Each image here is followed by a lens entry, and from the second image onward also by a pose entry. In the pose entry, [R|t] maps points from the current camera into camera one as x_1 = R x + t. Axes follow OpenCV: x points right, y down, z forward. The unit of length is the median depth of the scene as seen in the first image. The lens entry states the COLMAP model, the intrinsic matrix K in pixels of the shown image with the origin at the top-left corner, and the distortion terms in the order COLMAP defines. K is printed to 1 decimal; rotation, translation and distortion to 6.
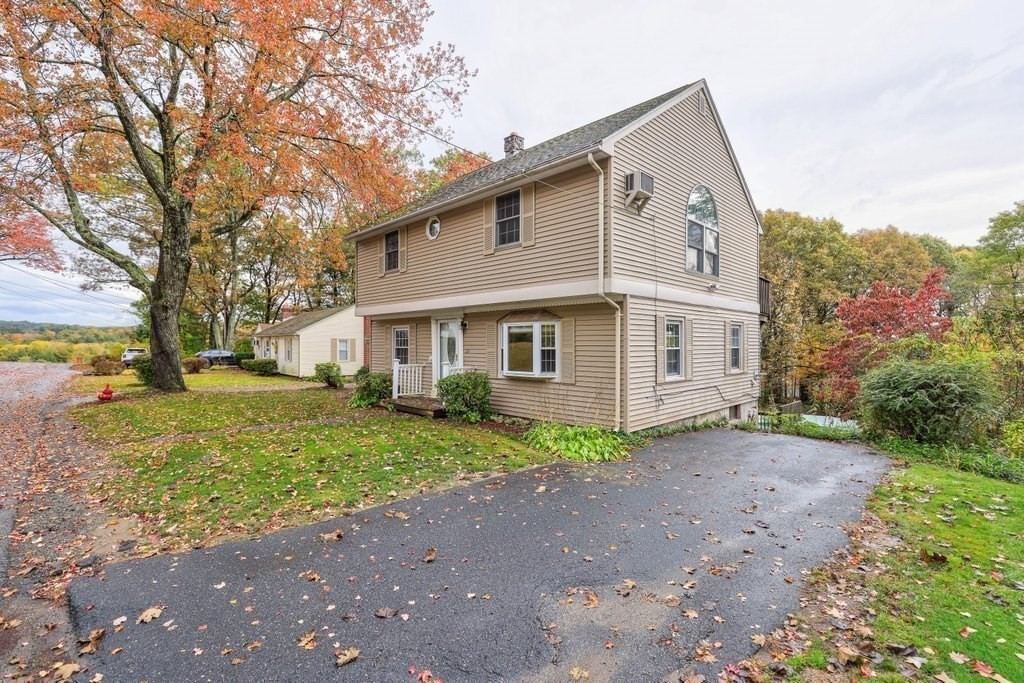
lens RADIAL K [[478.4, 0, 513.8], [0, 478.4, 335.8], [0, 0, 1]] dist [-0.017451, -0.000188]
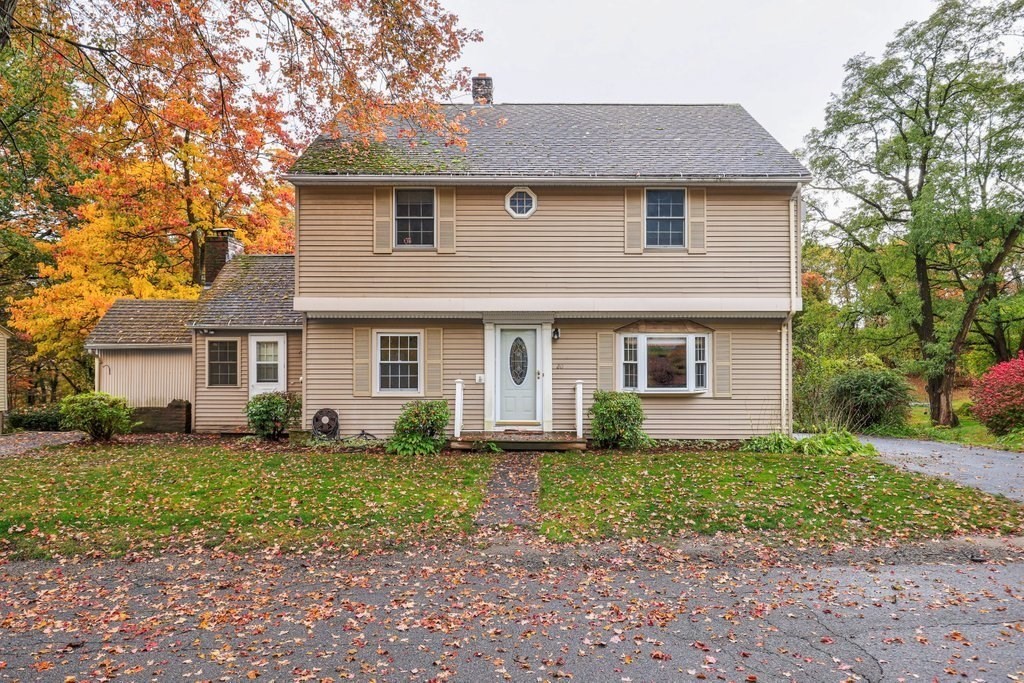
lens RADIAL K [[375.8, 0, 512.0], [0, 375.8, 341.5], [0, 0, 1]] dist [0.000995, 0.000020]
pose [[0.709327, 0.037293, 0.703893, -0.633773], [-0.018229, 0.999236, -0.034571, 0.015504], [-0.704644, 0.011691, 0.709465, 0.635029]]
